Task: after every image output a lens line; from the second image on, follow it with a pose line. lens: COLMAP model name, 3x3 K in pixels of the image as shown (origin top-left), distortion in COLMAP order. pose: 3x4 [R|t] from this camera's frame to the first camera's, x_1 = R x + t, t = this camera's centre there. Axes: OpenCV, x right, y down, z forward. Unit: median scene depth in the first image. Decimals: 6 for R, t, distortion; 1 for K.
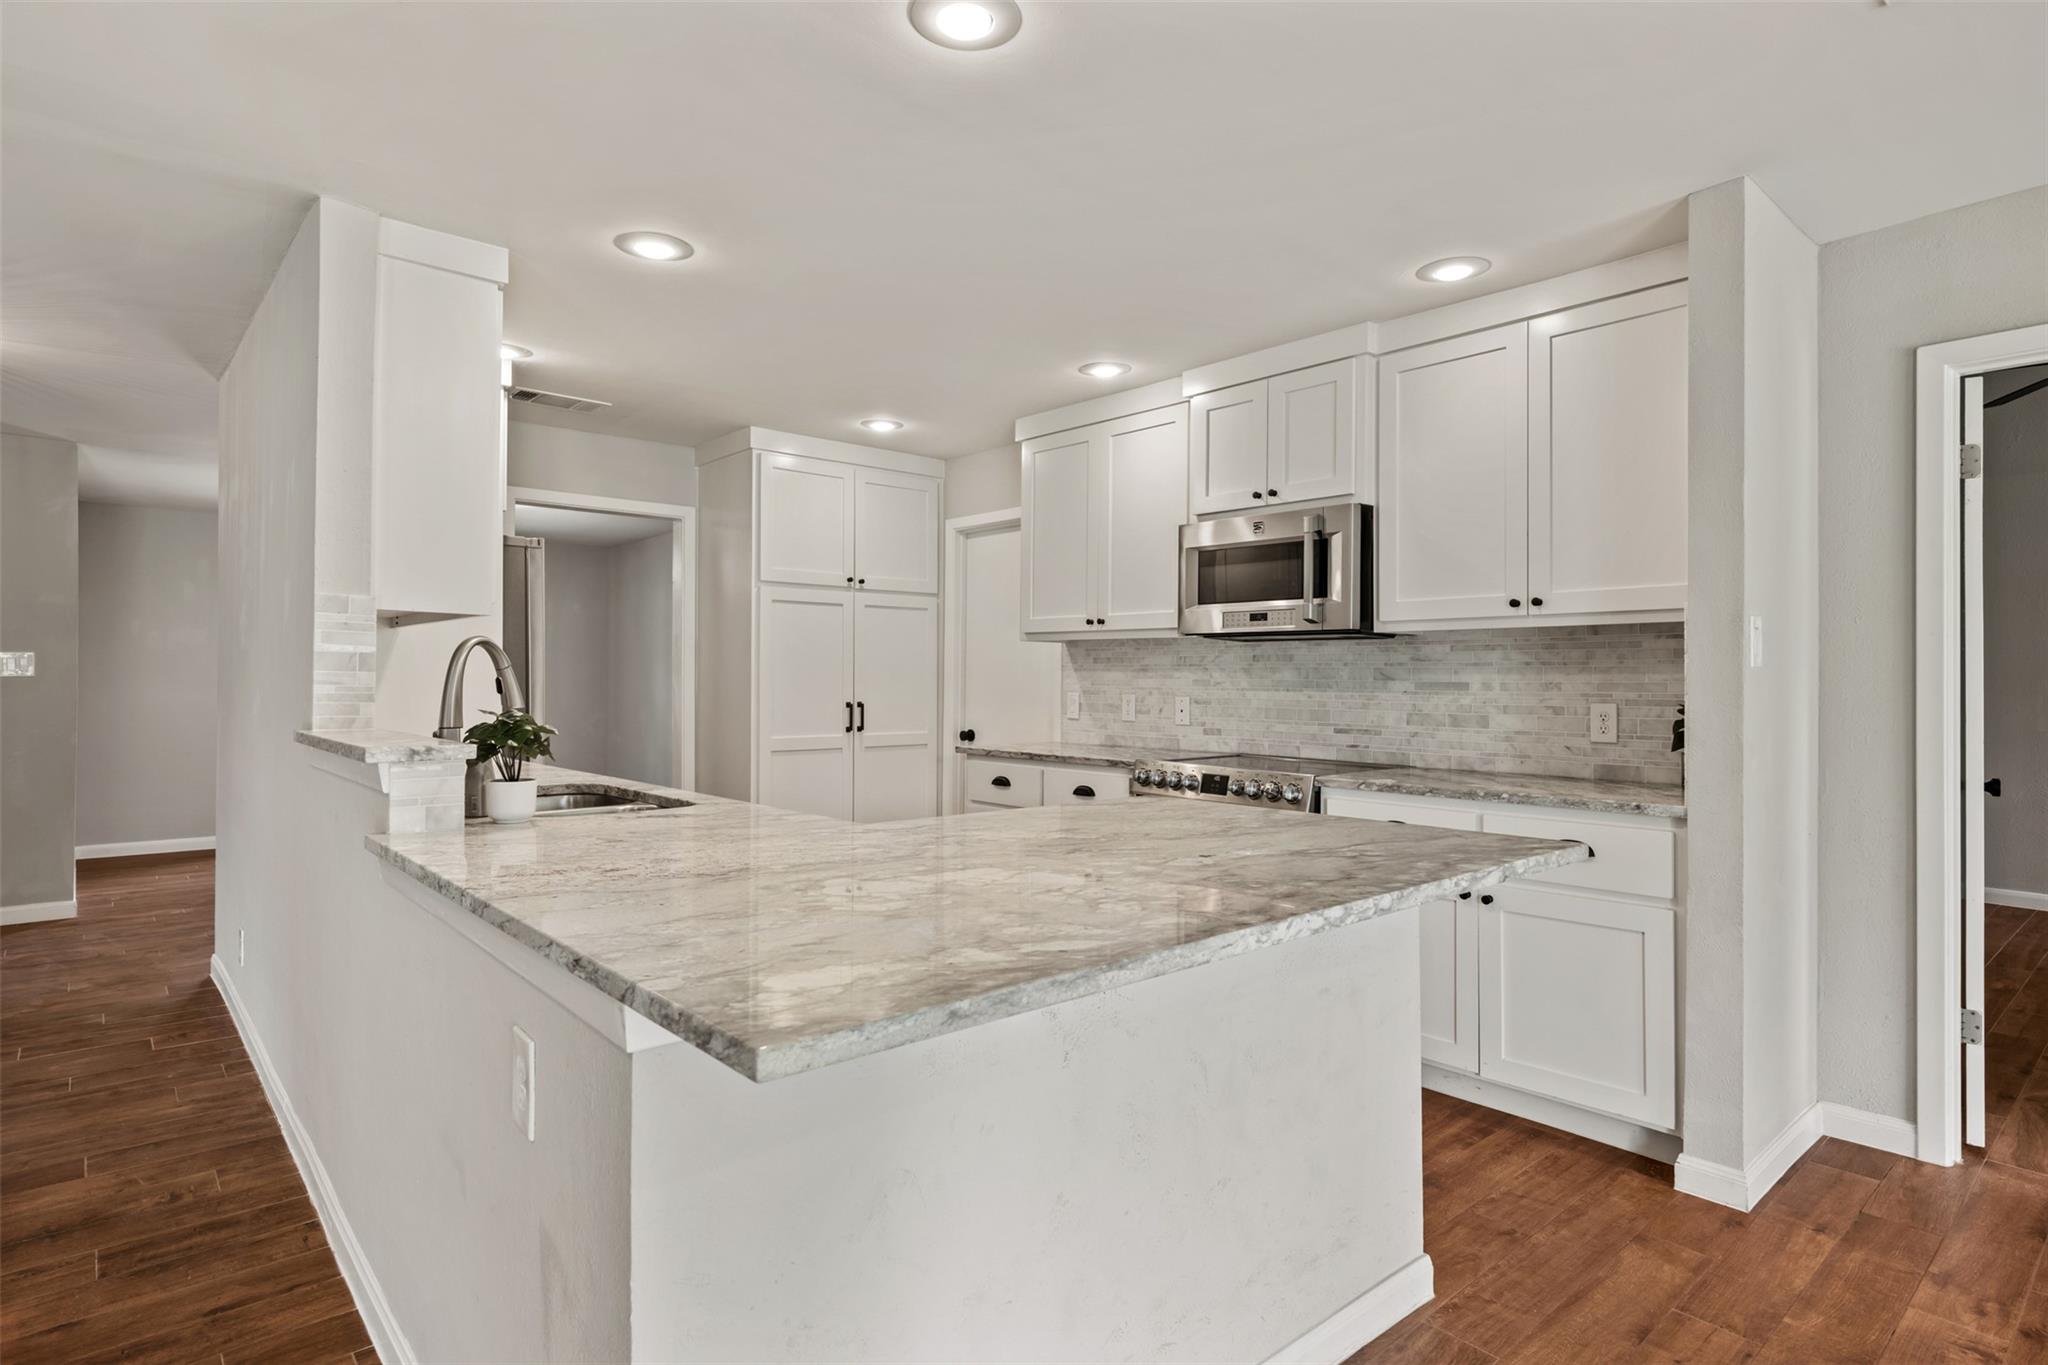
lens RADIAL K [[1038.1, 0, 1045.8], [0, 1038.1, 685.8], [0, 0, 1]] dist [-0.004189, 0.003719]
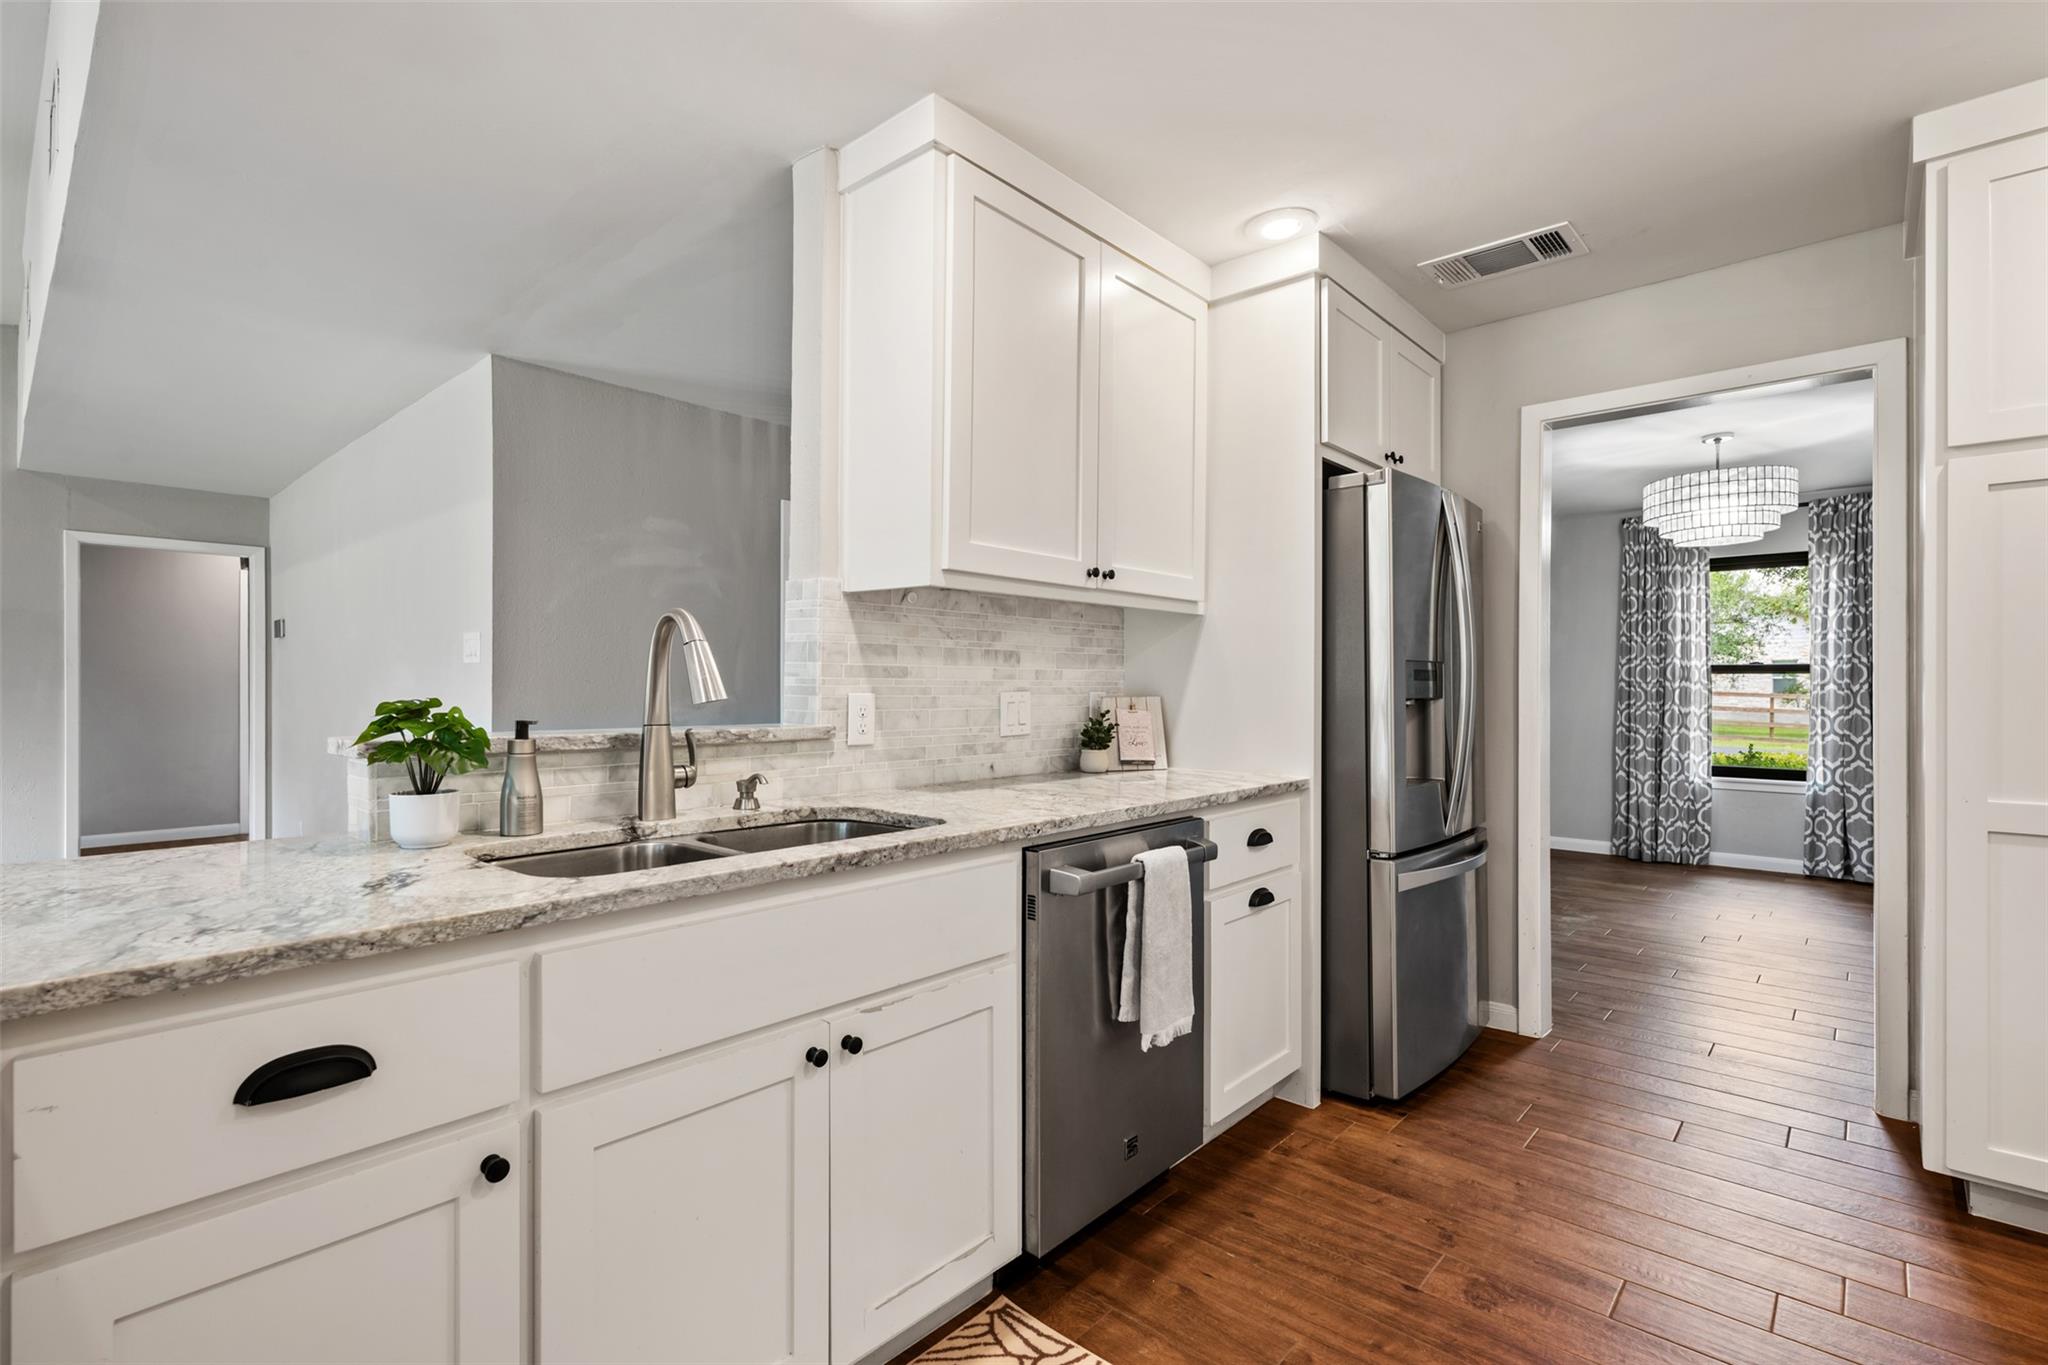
lens RADIAL K [[936.7, 0, 1016.4], [0, 936.7, 689.6], [0, 0, 1]] dist [-0.001788, -0.002030]
pose [[0.088144, -0.001106, -0.996107, 0.112788], [-0.005380, 0.999984, -0.001586, 0.007857], [0.996093, 0.005499, 0.088137, 0.745709]]
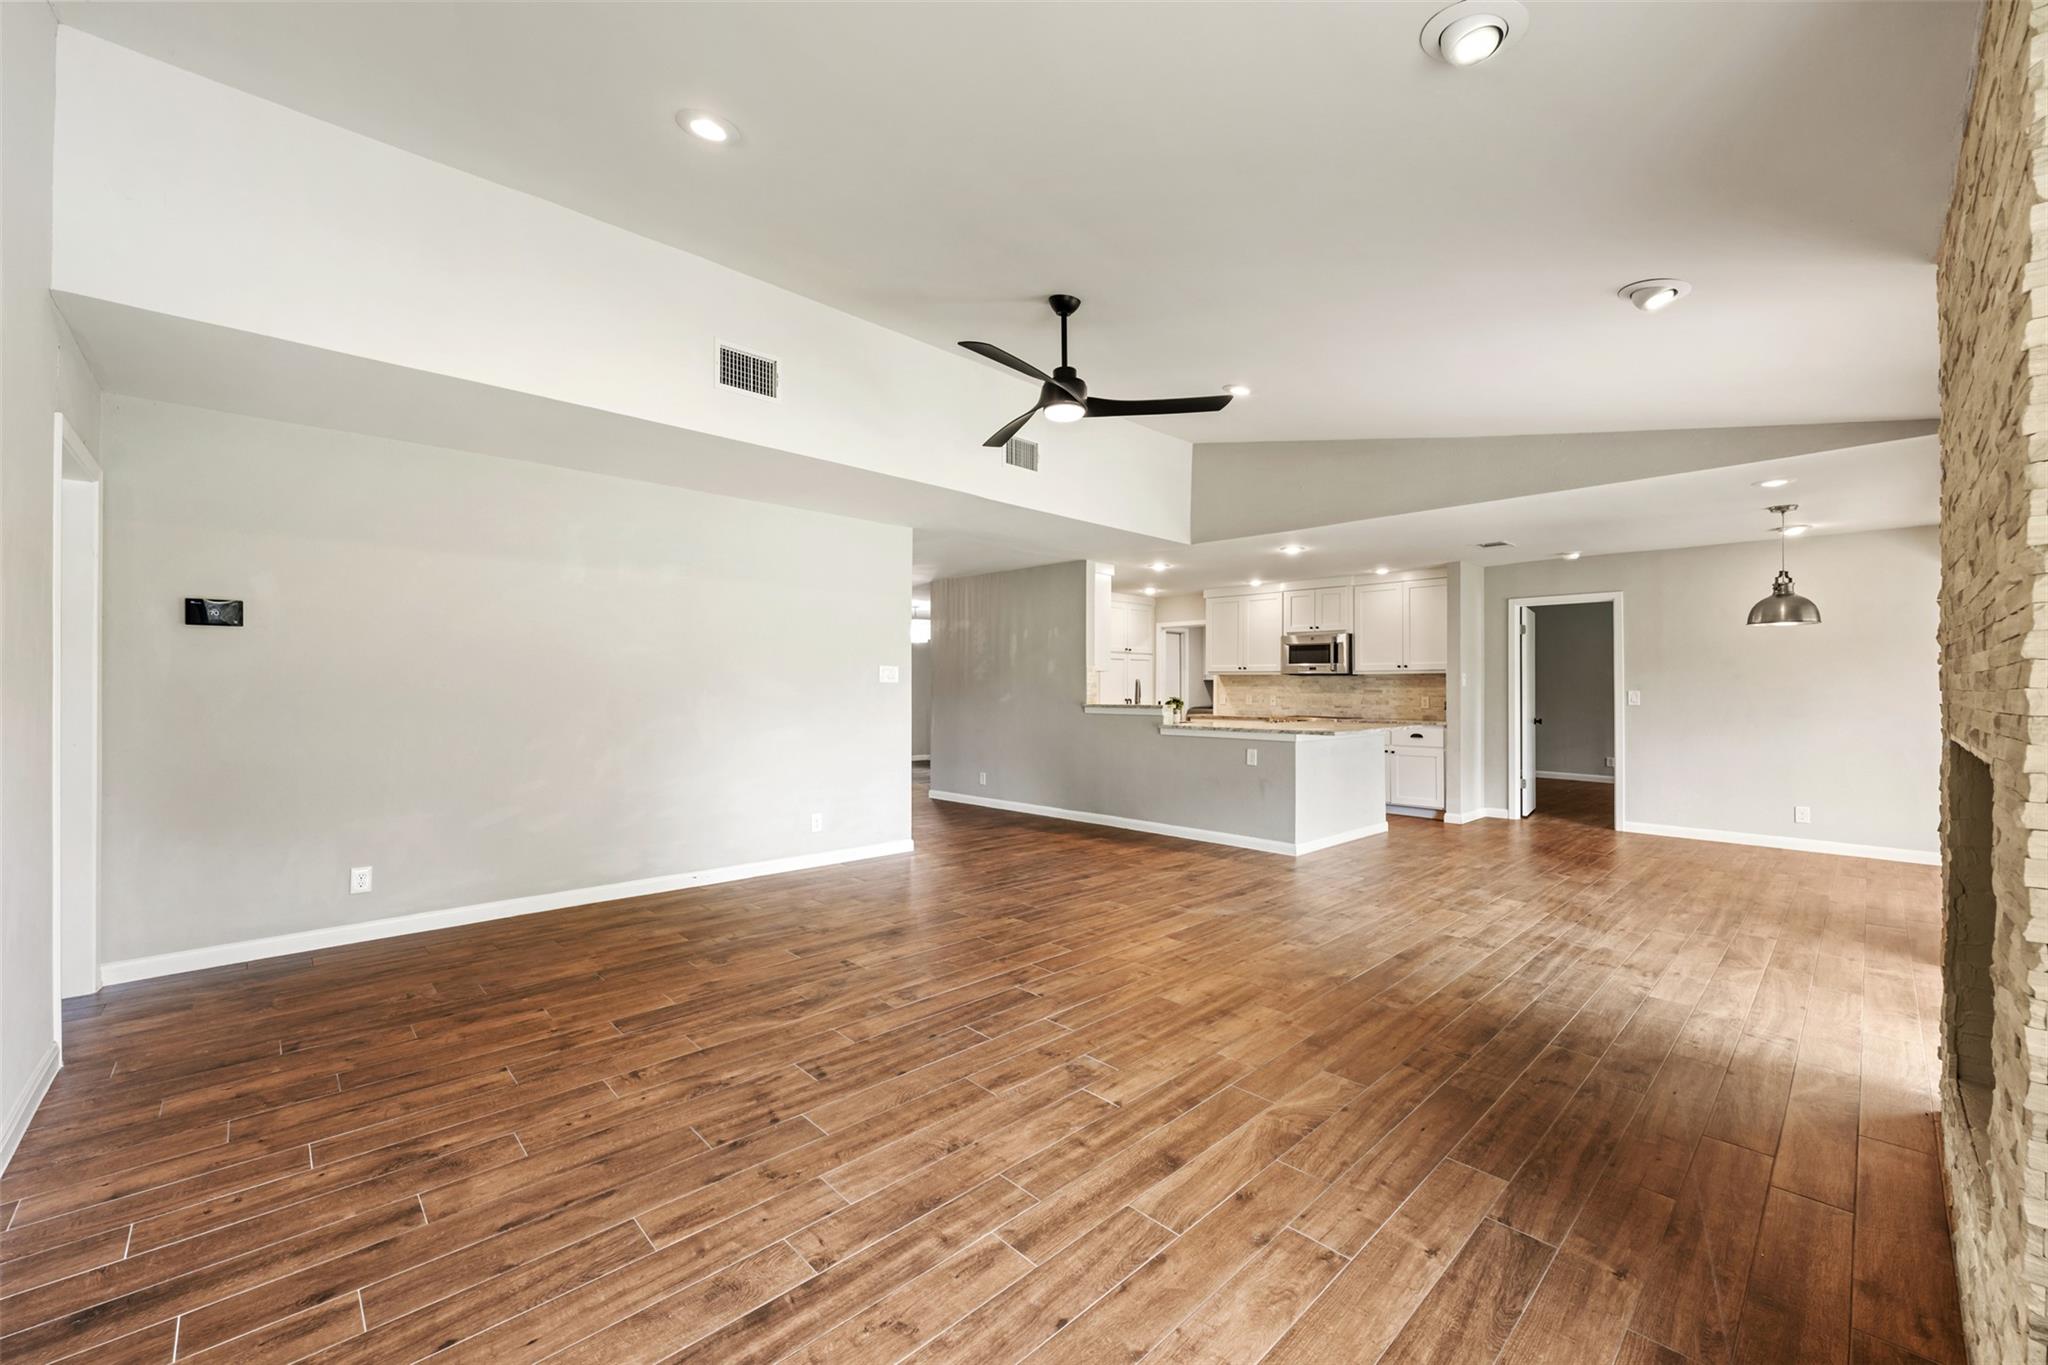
lens RADIAL K [[810.6, 0, 1018.0], [0, 810.6, 696.2], [0, 0, 1]] dist [-0.006349, 0.000826]
pose [[0.999864, -0.002329, 0.016342, -0.667570], [0.002269, 0.999991, 0.003691, 0.002907], [-0.016351, -0.003653, 0.999860, -1.295288]]
